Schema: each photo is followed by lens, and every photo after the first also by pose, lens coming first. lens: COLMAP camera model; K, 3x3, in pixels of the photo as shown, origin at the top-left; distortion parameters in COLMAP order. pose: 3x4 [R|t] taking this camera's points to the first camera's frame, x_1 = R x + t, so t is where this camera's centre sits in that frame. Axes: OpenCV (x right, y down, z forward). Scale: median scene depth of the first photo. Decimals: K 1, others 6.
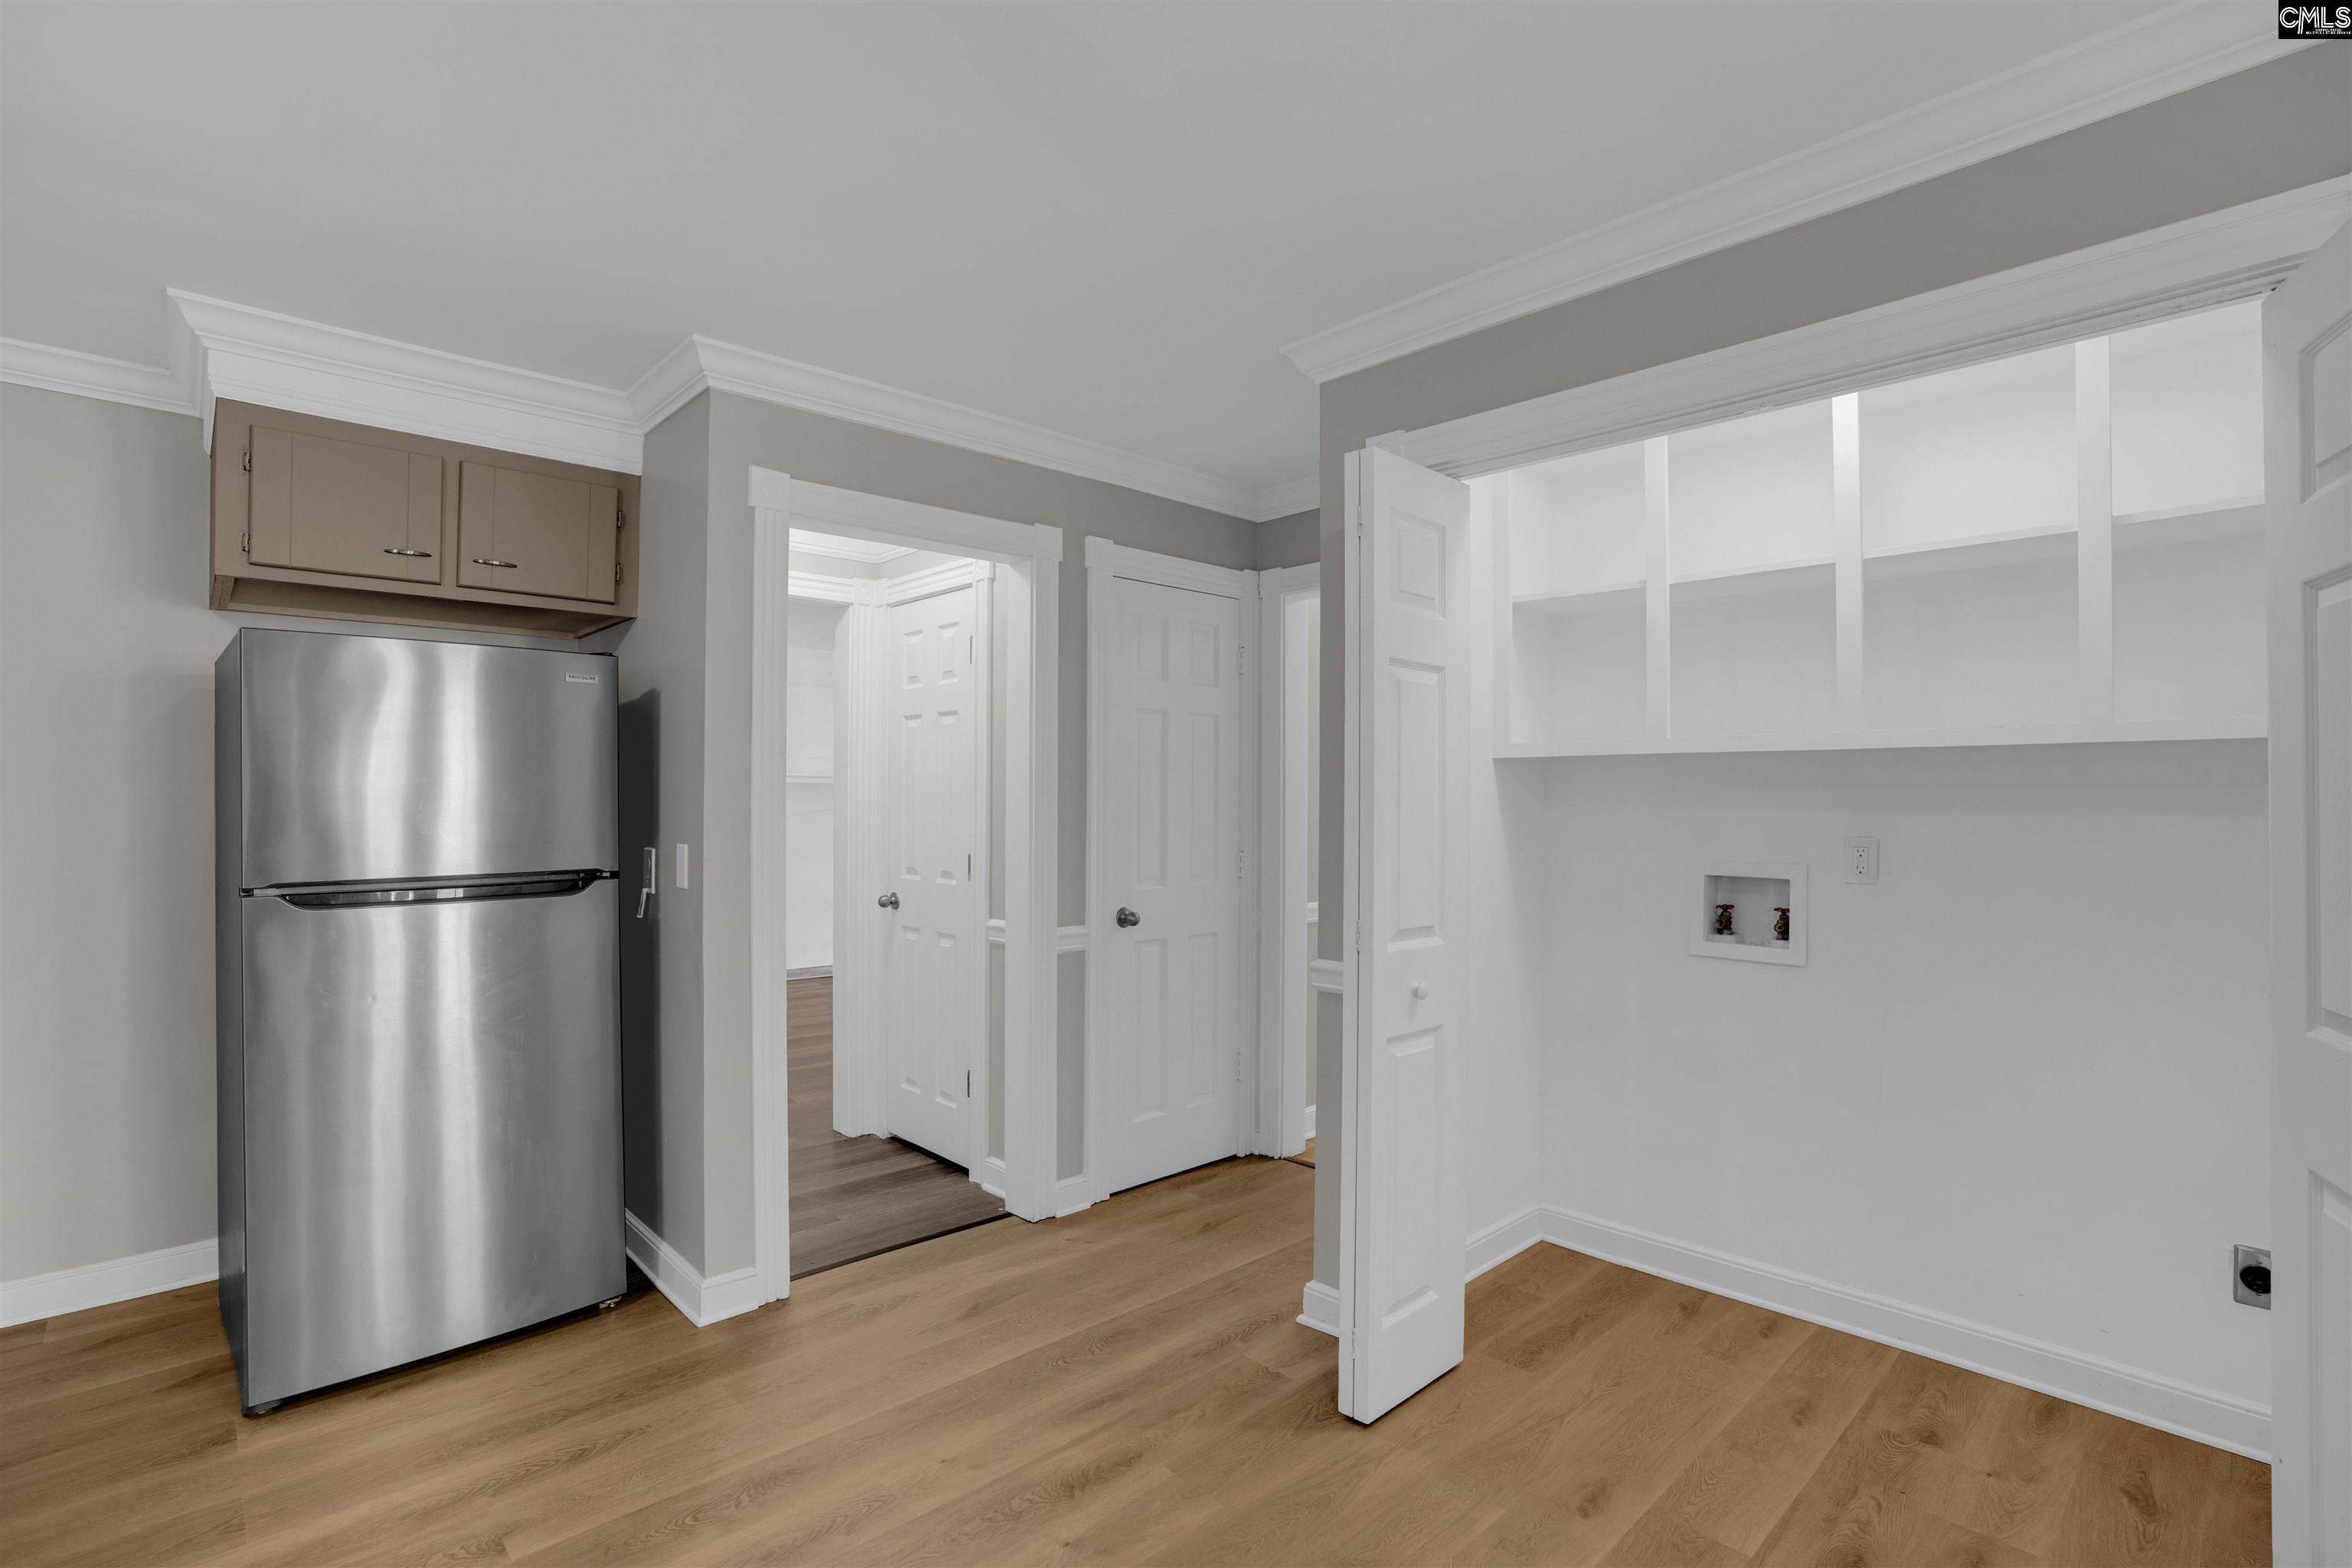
lens RADIAL K [[1093.2, 0, 1195.9], [0, 1093.2, 771.2], [0, 0, 1]] dist [-0.051063, 0.012742]
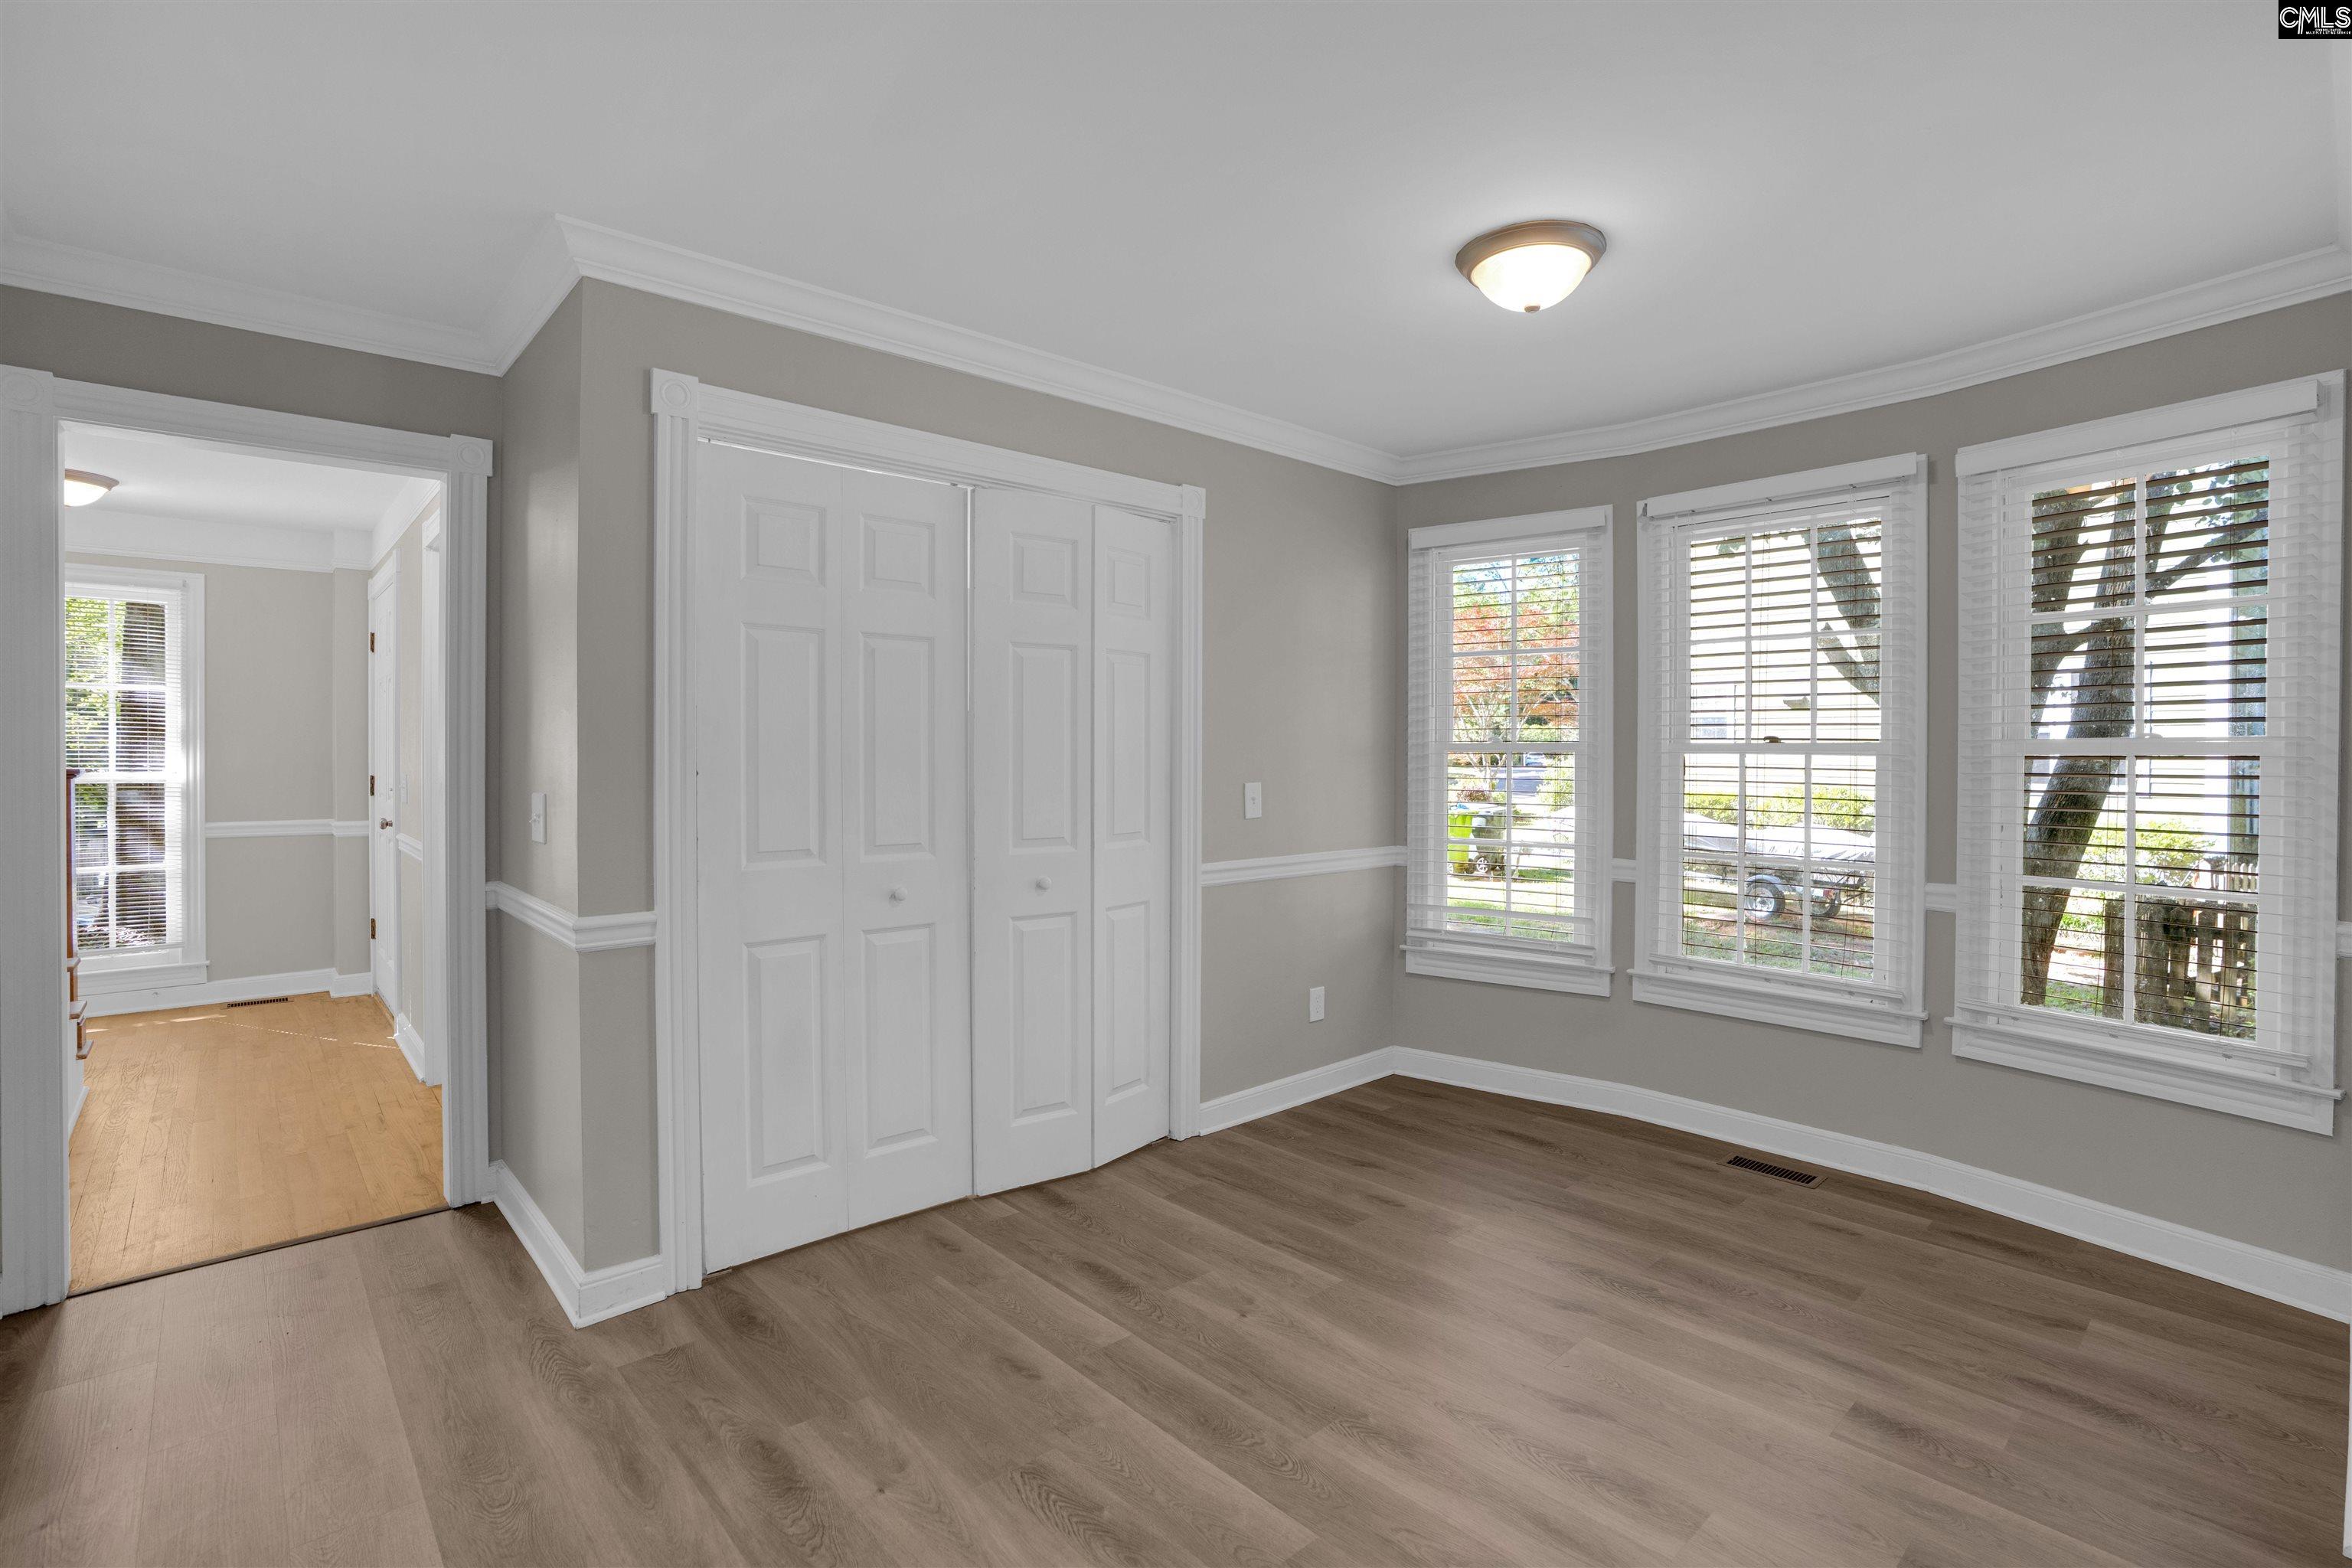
lens RADIAL K [[1093.2, 0, 1193.1], [0, 1093.2, 748.9], [0, 0, 1]] dist [-0.051063, 0.012742]
pose [[0.027213, -0.001333, 0.999629, -0.760153], [-0.026949, 0.999635, 0.002067, 0.019918], [-0.999266, -0.026995, 0.027167, 0.486284]]
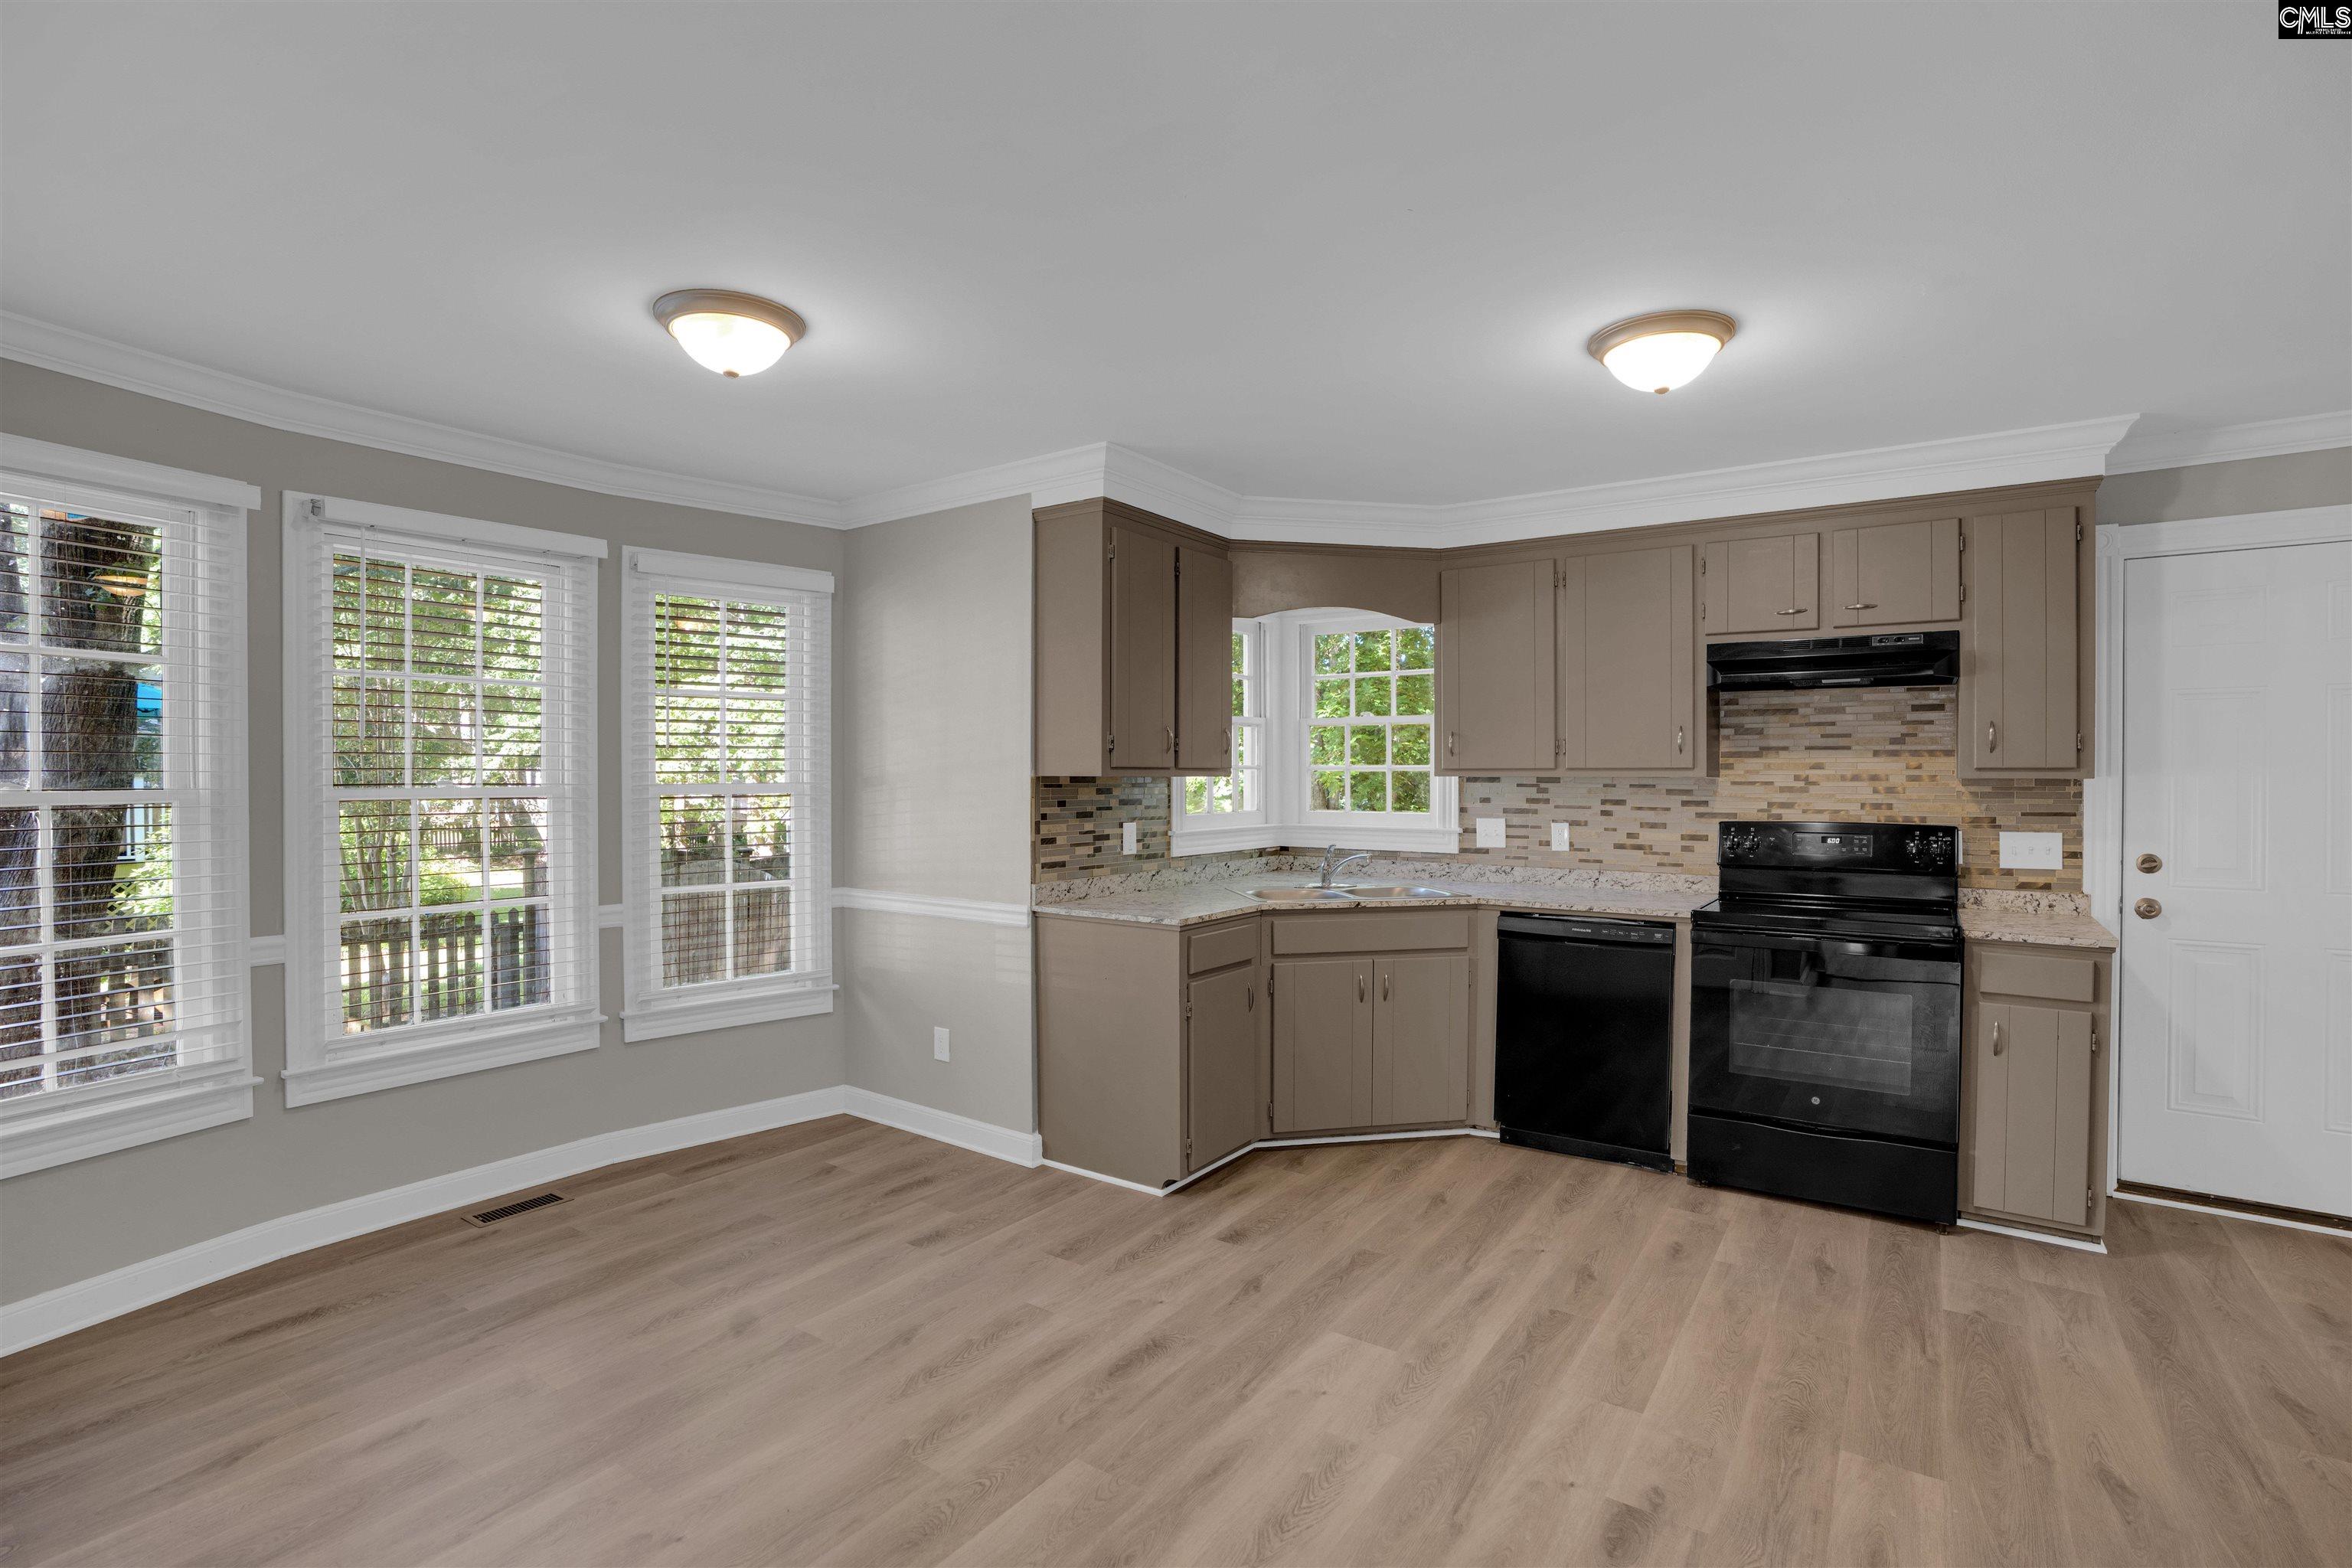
lens RADIAL K [[1093.2, 0, 1179.5], [0, 1093.2, 773.2], [0, 0, 1]] dist [-0.051063, 0.012742]
pose [[-0.980592, -0.006924, -0.195937, -0.030822], [-0.002418, 0.999727, -0.023226, 0.005834], [0.196045, -0.022301, -0.980341, 1.225264]]
